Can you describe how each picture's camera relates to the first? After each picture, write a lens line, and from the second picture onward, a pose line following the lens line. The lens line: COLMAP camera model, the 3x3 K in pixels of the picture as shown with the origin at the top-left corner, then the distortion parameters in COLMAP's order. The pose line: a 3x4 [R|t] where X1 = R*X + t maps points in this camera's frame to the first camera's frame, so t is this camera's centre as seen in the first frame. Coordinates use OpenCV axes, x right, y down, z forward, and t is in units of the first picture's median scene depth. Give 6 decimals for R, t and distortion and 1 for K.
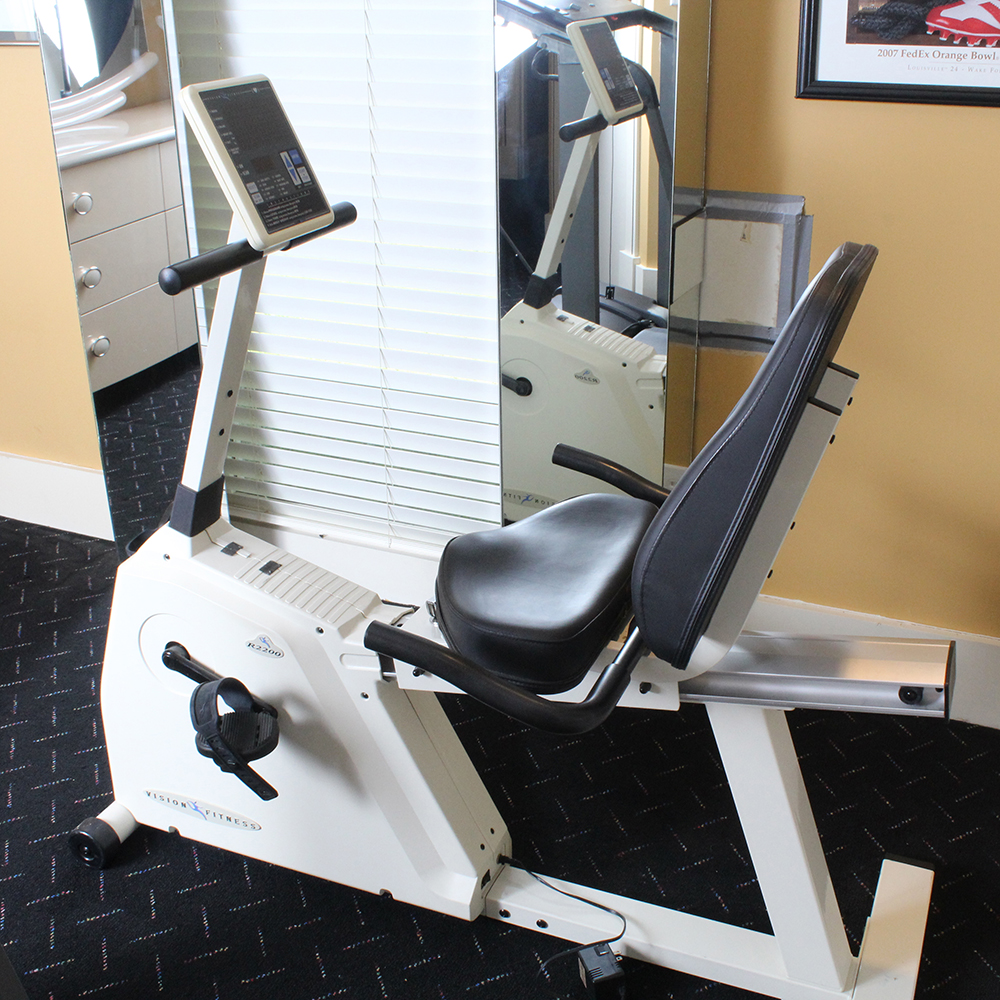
lens RADIAL K [[1311.3, 0, 505.2], [0, 1311.3, 500.9], [0, 0, 1]] dist [-0.121851, 0.000000]
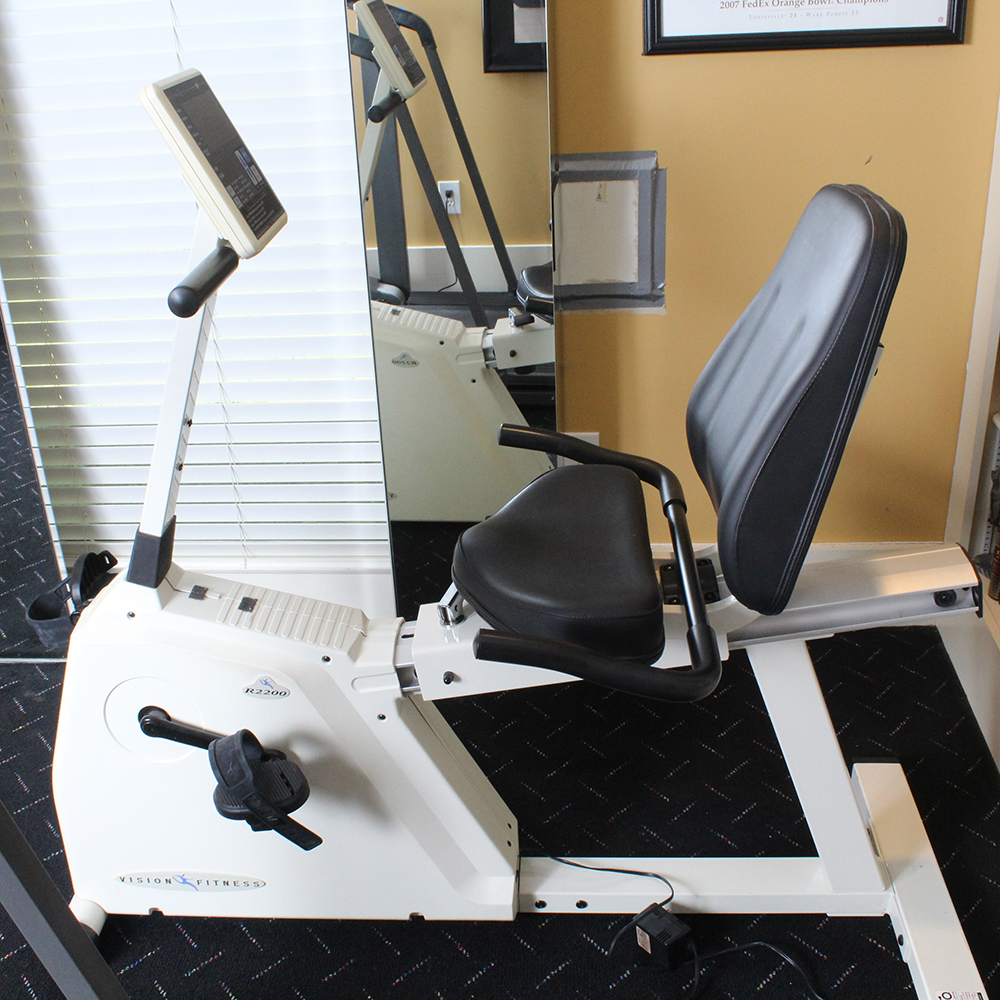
lens RADIAL K [[1311.3, 0, 500.2], [0, 1311.3, 502.0], [0, 0, 1]] dist [-0.121851, 0.000000]
pose [[0.940919, -0.171996, 0.291700, -0.264498], [0.167751, 0.985030, 0.039702, -0.026257], [-0.294161, 0.011577, 0.955686, 0.066269]]
